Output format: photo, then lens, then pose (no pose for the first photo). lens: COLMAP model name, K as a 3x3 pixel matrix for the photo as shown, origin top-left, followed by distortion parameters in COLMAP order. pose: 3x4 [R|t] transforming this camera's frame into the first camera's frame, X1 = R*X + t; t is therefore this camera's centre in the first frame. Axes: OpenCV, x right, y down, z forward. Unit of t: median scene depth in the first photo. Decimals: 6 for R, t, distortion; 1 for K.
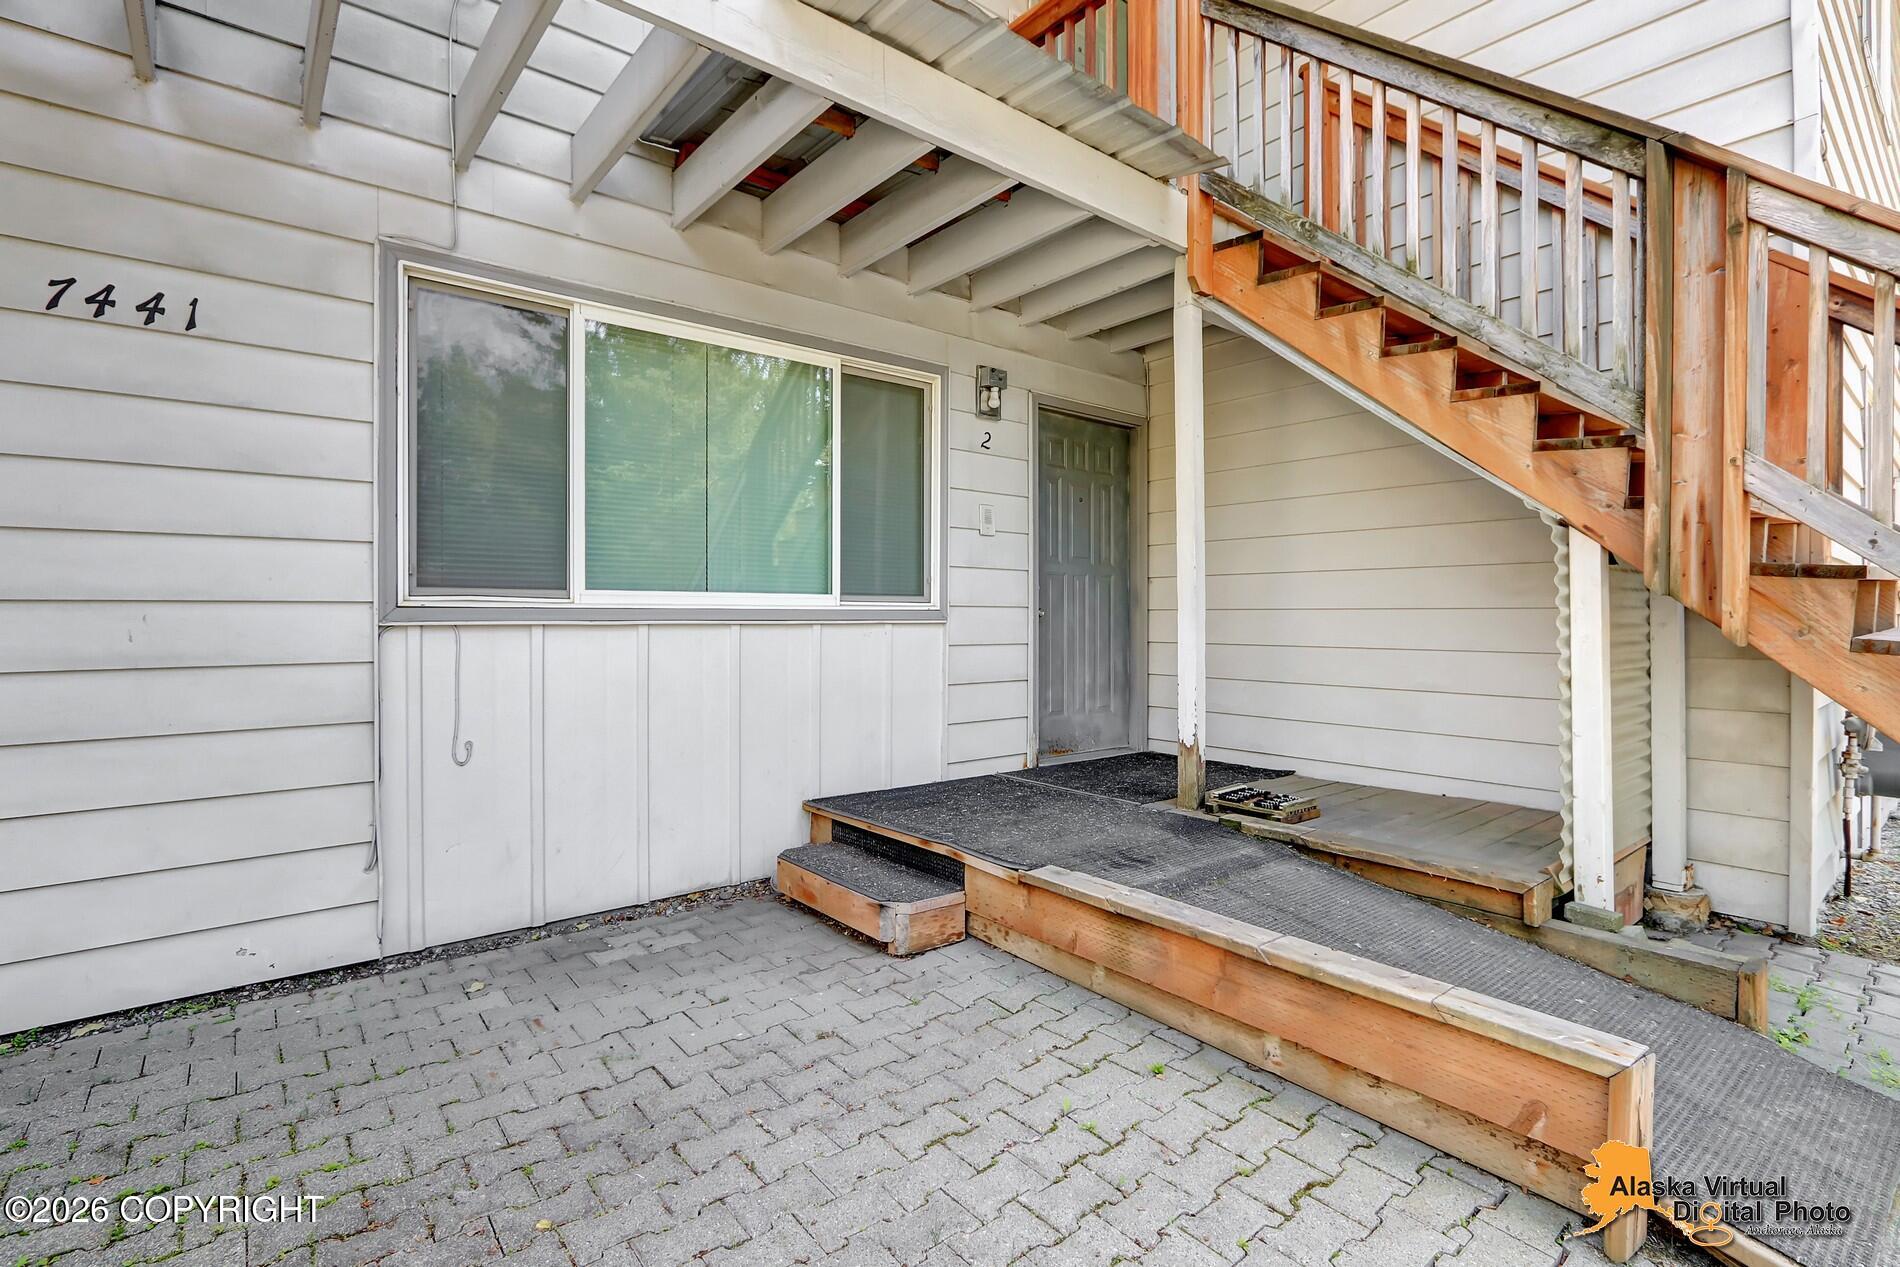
lens RADIAL K [[894.4, 0, 950.0], [0, 894.4, 633.5], [0, 0, 1]] dist [-0.006890, -0.000304]
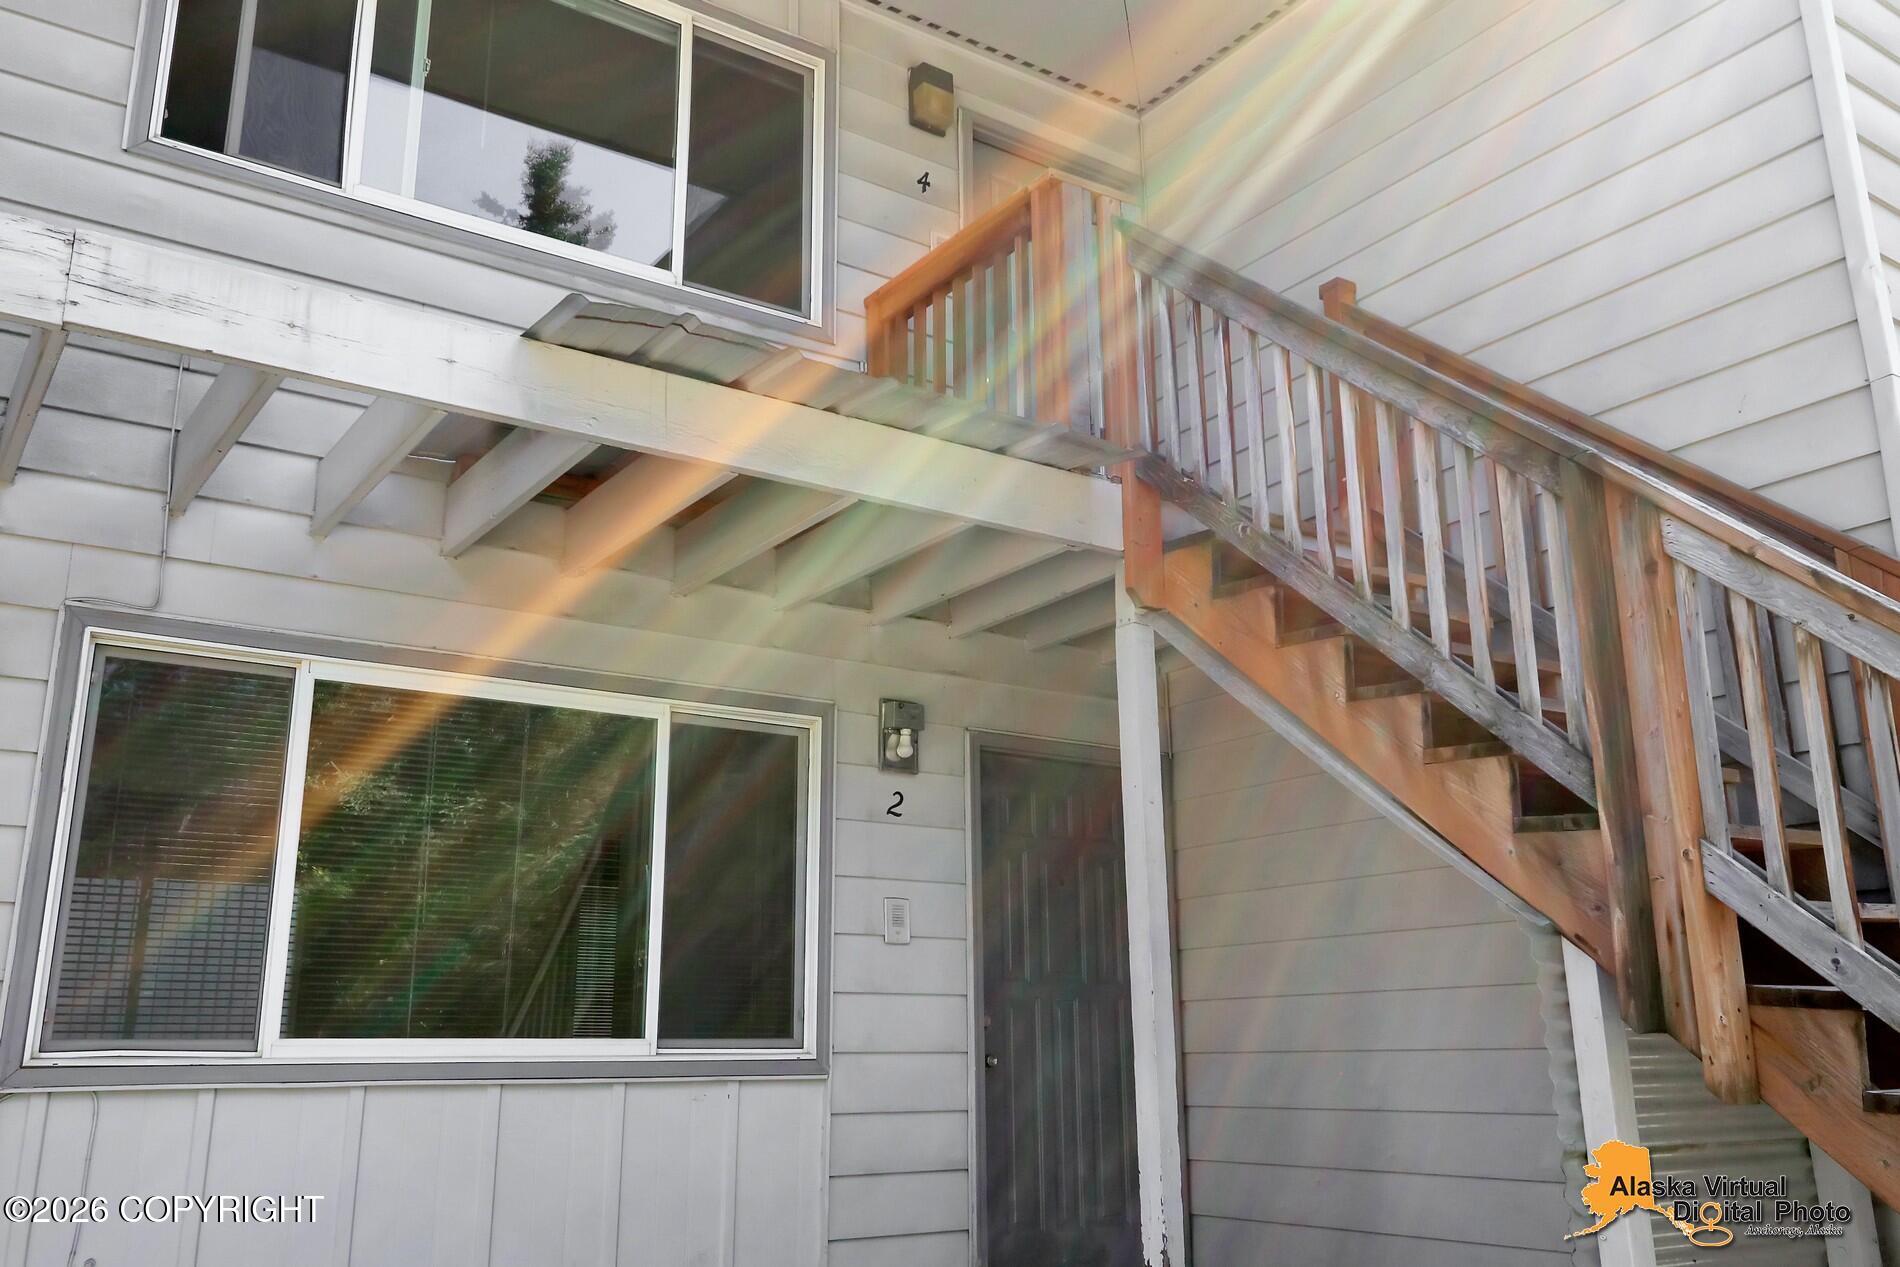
lens RADIAL K [[1628.7, 0, 950.0], [0, 1628.7, 633.5], [0, 0, 1]] dist [0.018742, -0.007591]
pose [[0.996593, -0.030823, -0.076497, 0.249457], [0.008714, 0.961698, -0.273973, 0.003679], [0.082011, 0.272373, 0.958690, -0.324366]]
